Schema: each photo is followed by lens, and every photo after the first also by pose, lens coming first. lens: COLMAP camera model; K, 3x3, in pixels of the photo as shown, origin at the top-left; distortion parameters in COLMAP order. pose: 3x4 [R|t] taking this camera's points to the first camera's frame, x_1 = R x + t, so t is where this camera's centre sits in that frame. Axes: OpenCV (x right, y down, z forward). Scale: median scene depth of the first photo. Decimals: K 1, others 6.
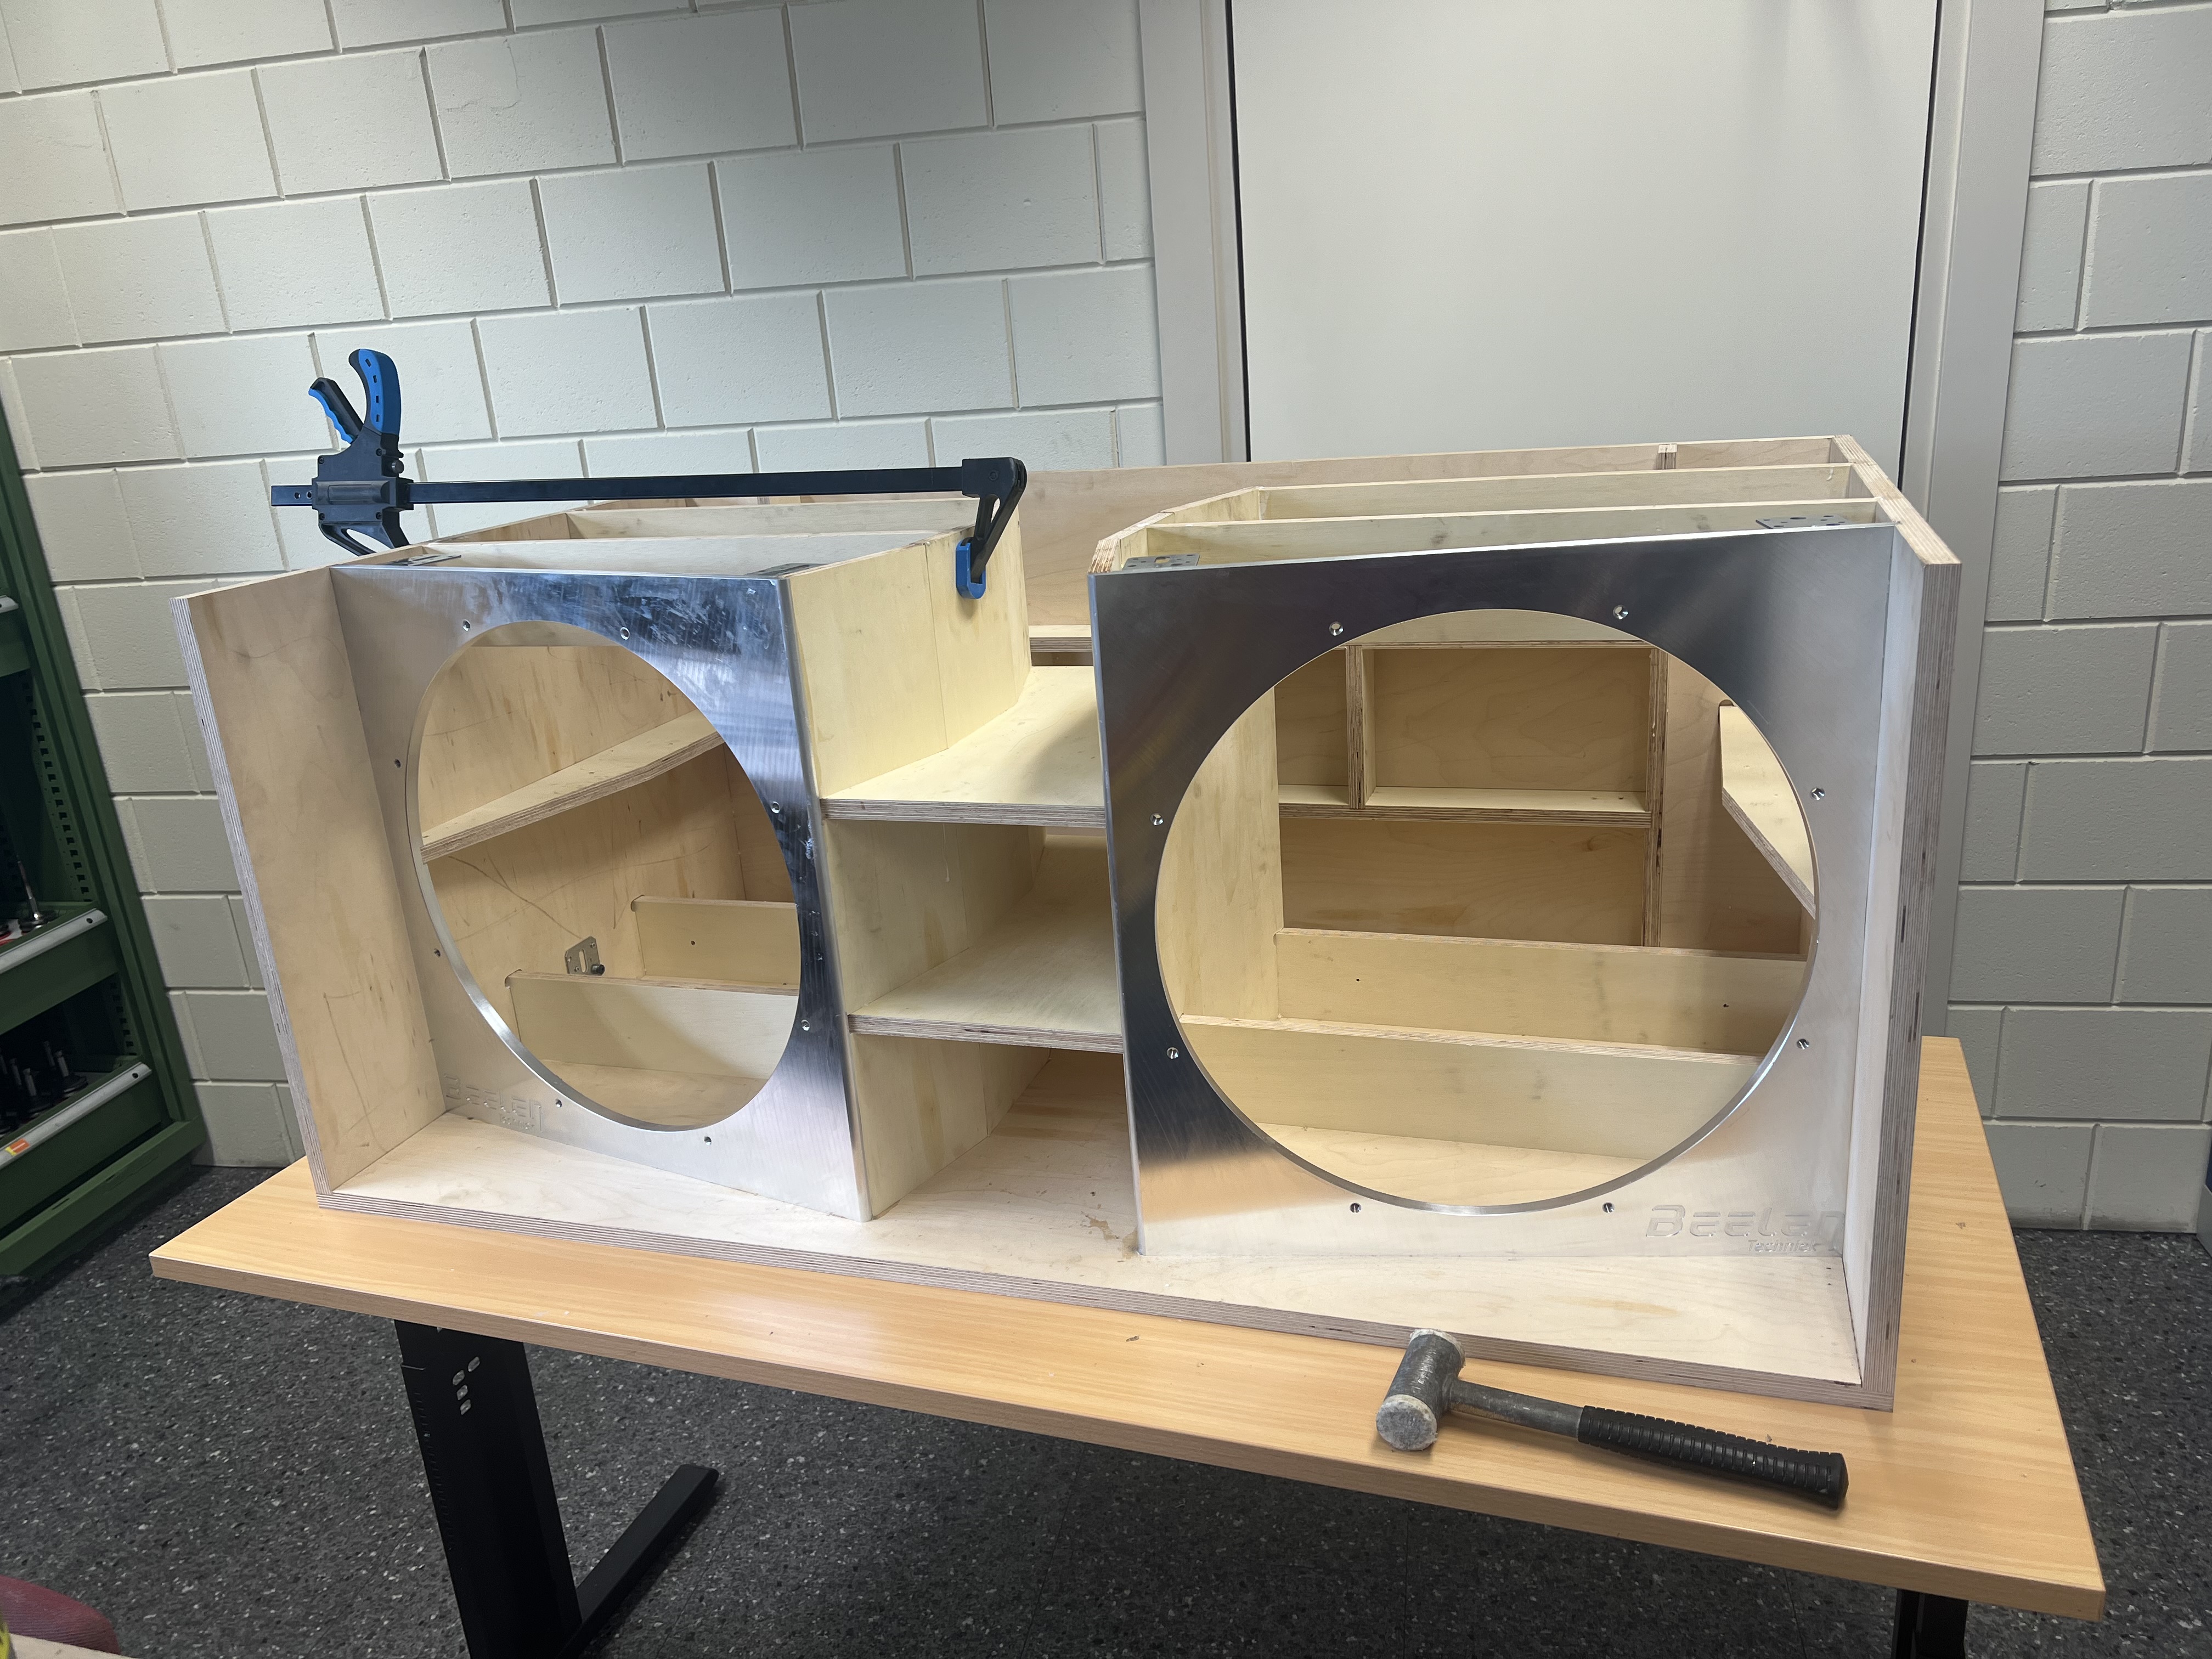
lens RADIAL K [[1639.1, 0, 1106.0], [0, 1639.1, 829.5], [0, 0, 1]] dist [0.037776, 0.002713]
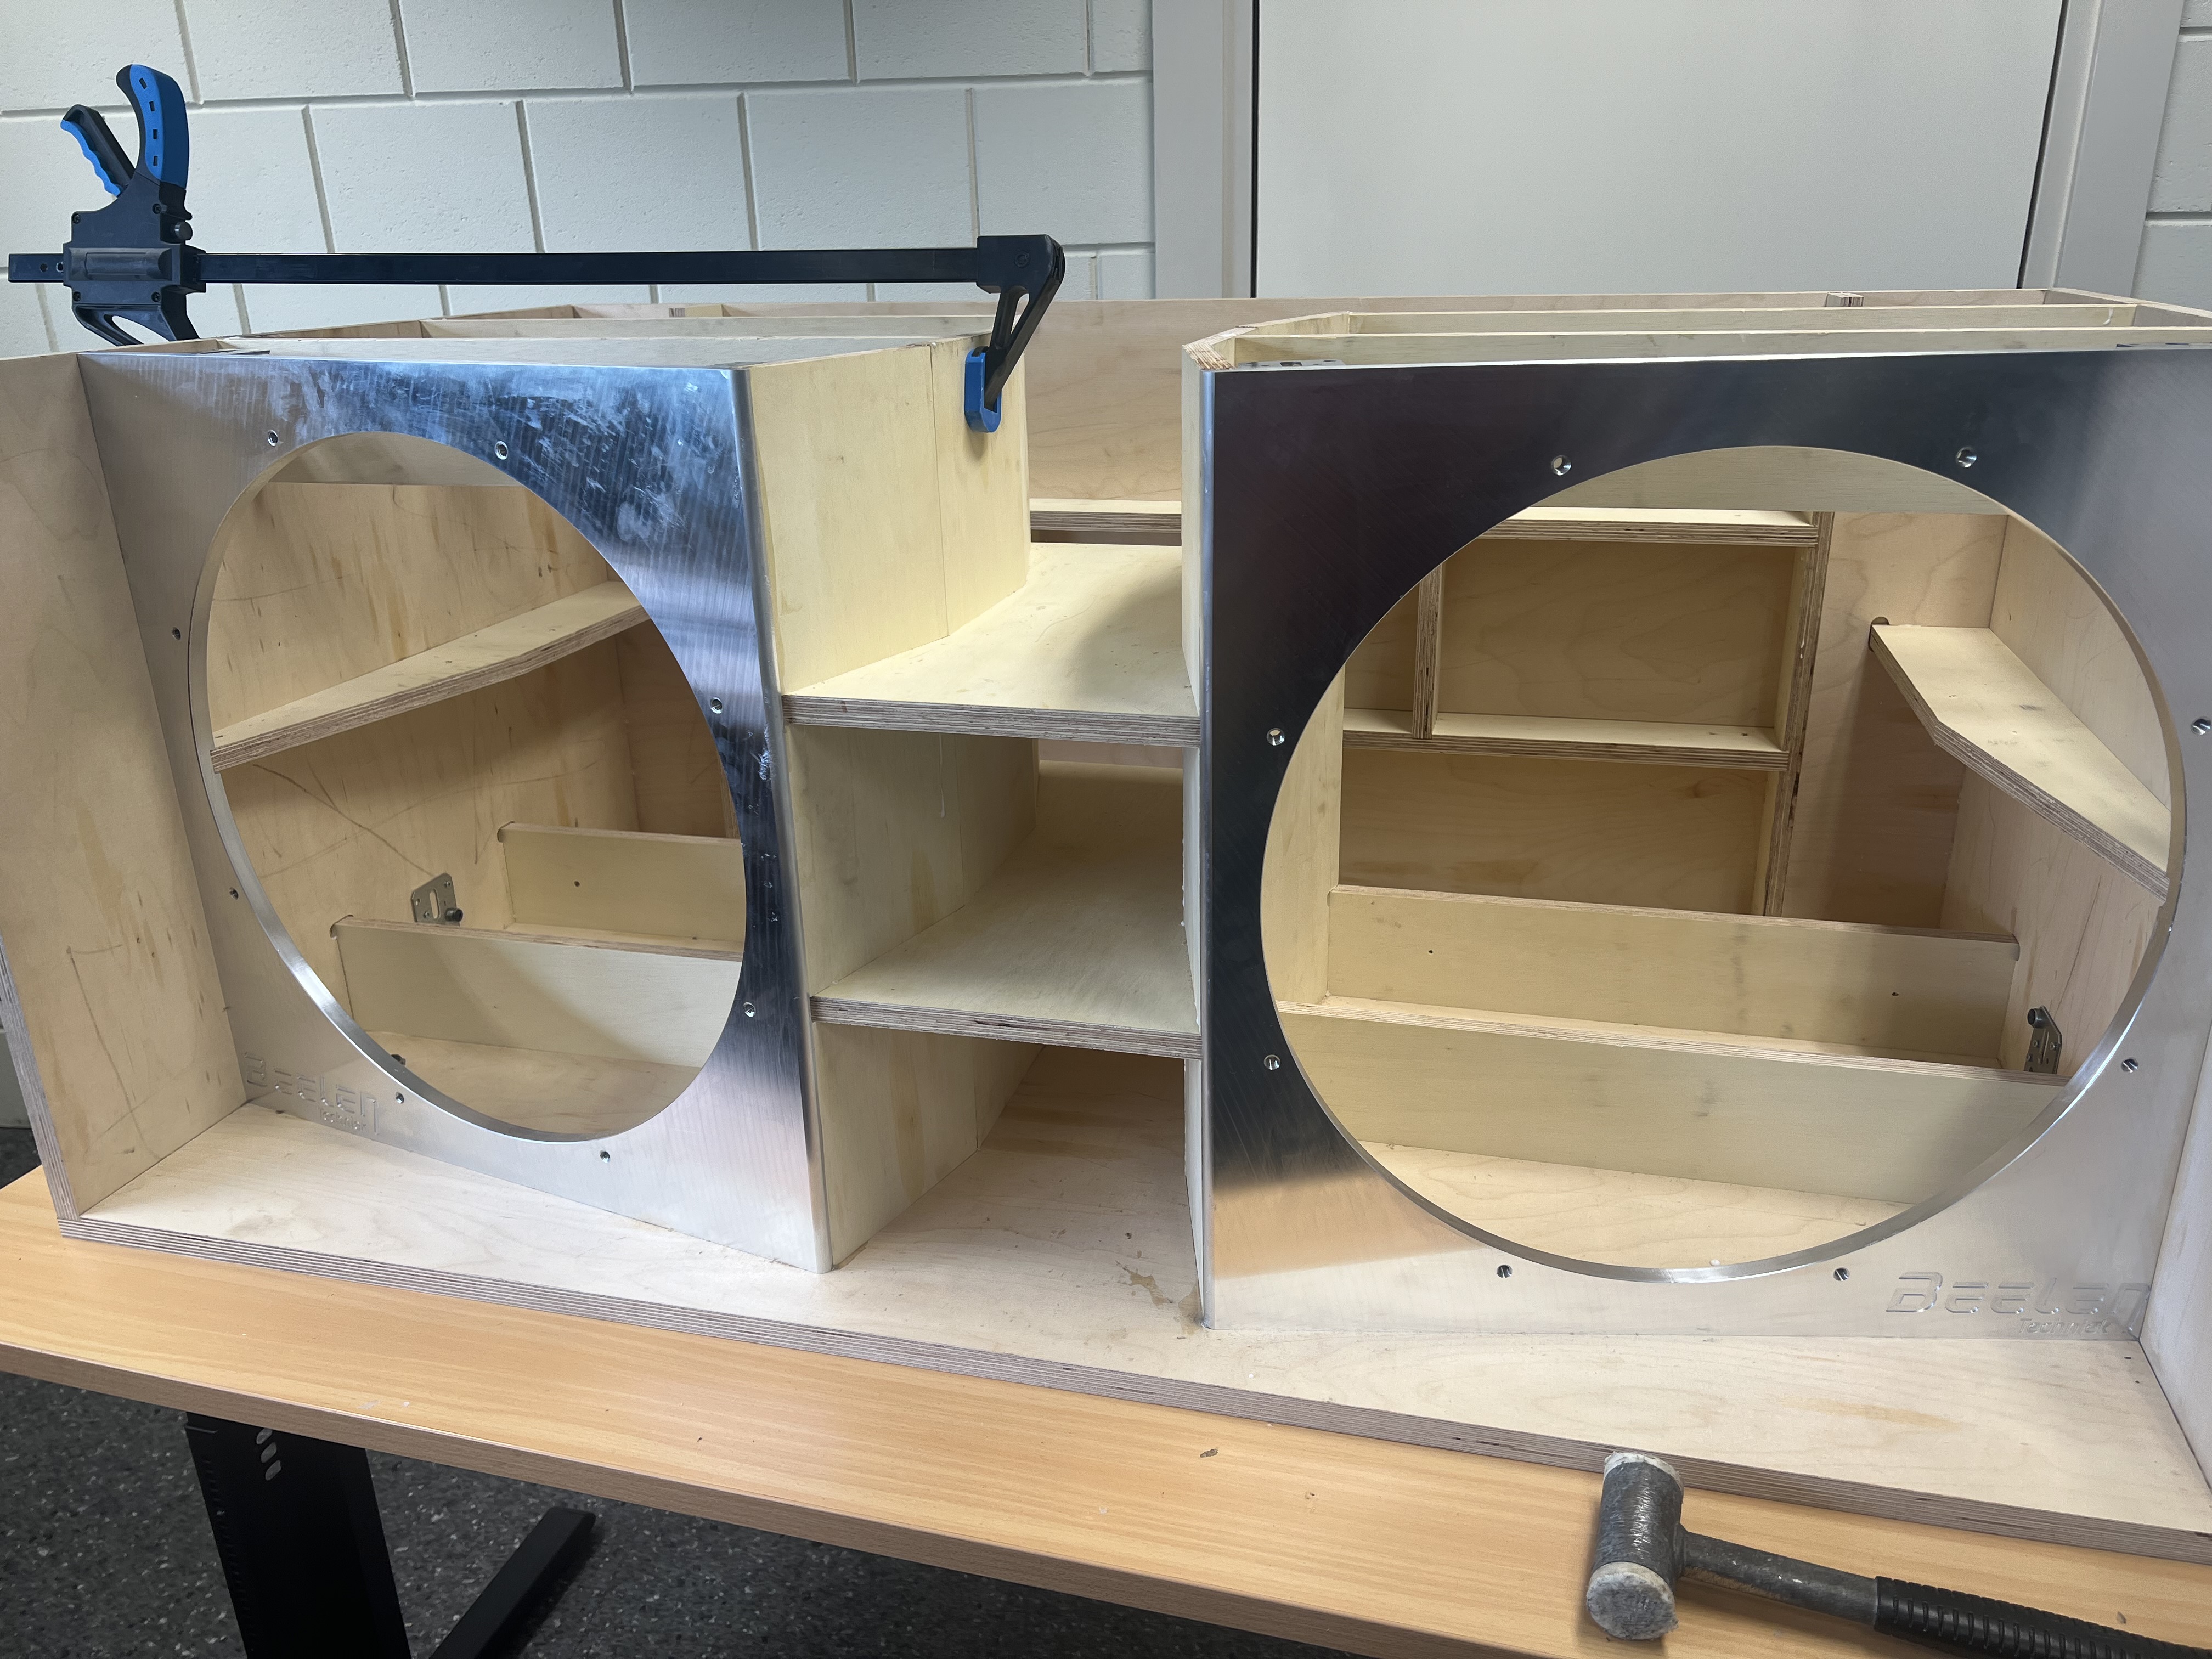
lens RADIAL K [[1634.2, 0, 1106.0], [0, 1634.2, 829.5], [0, 0, 1]] dist [0.019483, -0.005308]
pose [[0.996380, 0.024962, 0.081268, -0.078465], [-0.028089, 0.998900, 0.037558, 0.007509], [-0.080241, -0.039705, 0.995984, 0.244922]]
